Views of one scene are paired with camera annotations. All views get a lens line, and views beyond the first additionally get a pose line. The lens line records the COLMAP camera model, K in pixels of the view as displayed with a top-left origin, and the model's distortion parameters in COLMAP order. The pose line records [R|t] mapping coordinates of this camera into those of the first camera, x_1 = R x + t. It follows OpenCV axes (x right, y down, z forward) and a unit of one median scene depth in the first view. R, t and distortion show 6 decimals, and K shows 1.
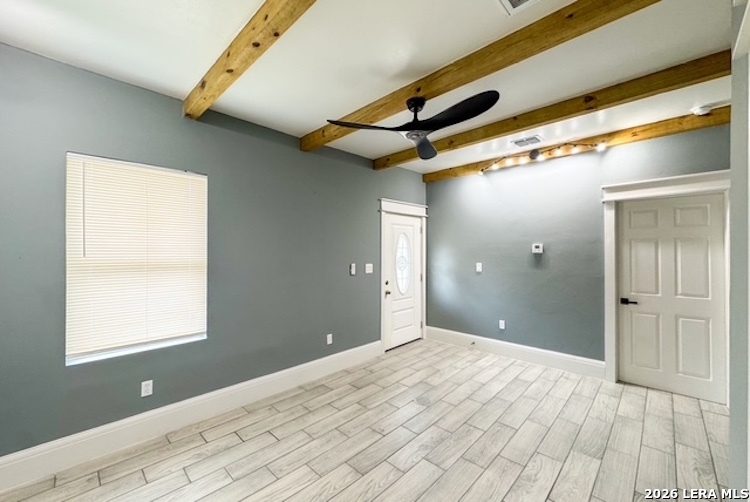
lens RADIAL K [[306.3, 0, 377.3], [0, 306.3, 248.7], [0, 0, 1]] dist [0.001632, -0.000115]
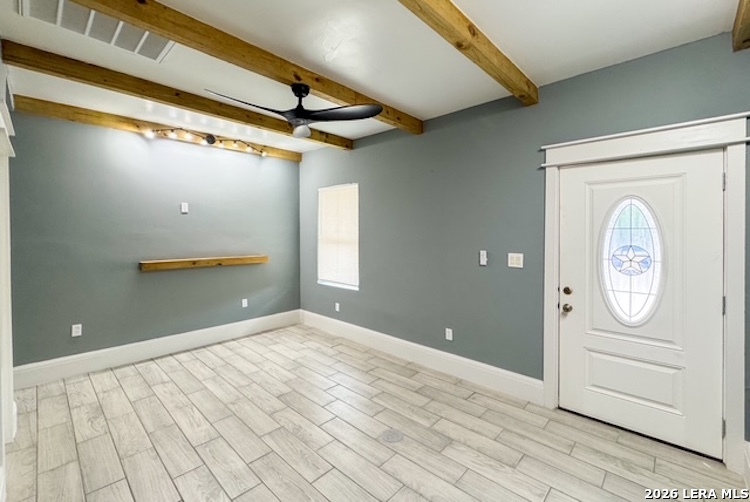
lens RADIAL K [[338.2, 0, 393.0], [0, 338.2, 233.1], [0, 0, 1]] dist [-0.004680, 0.001101]
pose [[0.006061, 0.008294, -0.999947, 0.981194], [0.005451, 0.999950, 0.008327, -0.002974], [0.999967, -0.005501, 0.006016, 1.019034]]
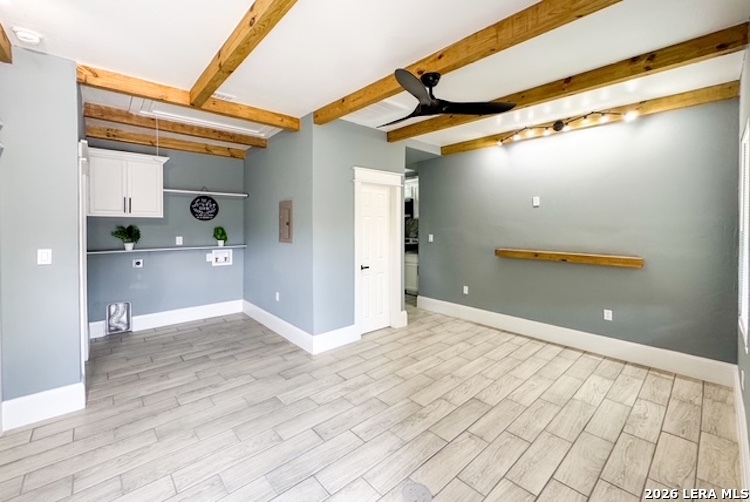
lens RADIAL K [[306.3, 0, 341.9], [0, 306.3, 229.6], [0, 0, 1]] dist [0.001632, -0.000115]
pose [[-0.984746, -0.000861, 0.173993, 0.187443], [0.000892, 0.999950, 0.009997, 0.006120], [-0.173993, 0.009999, -0.984696, 1.599193]]
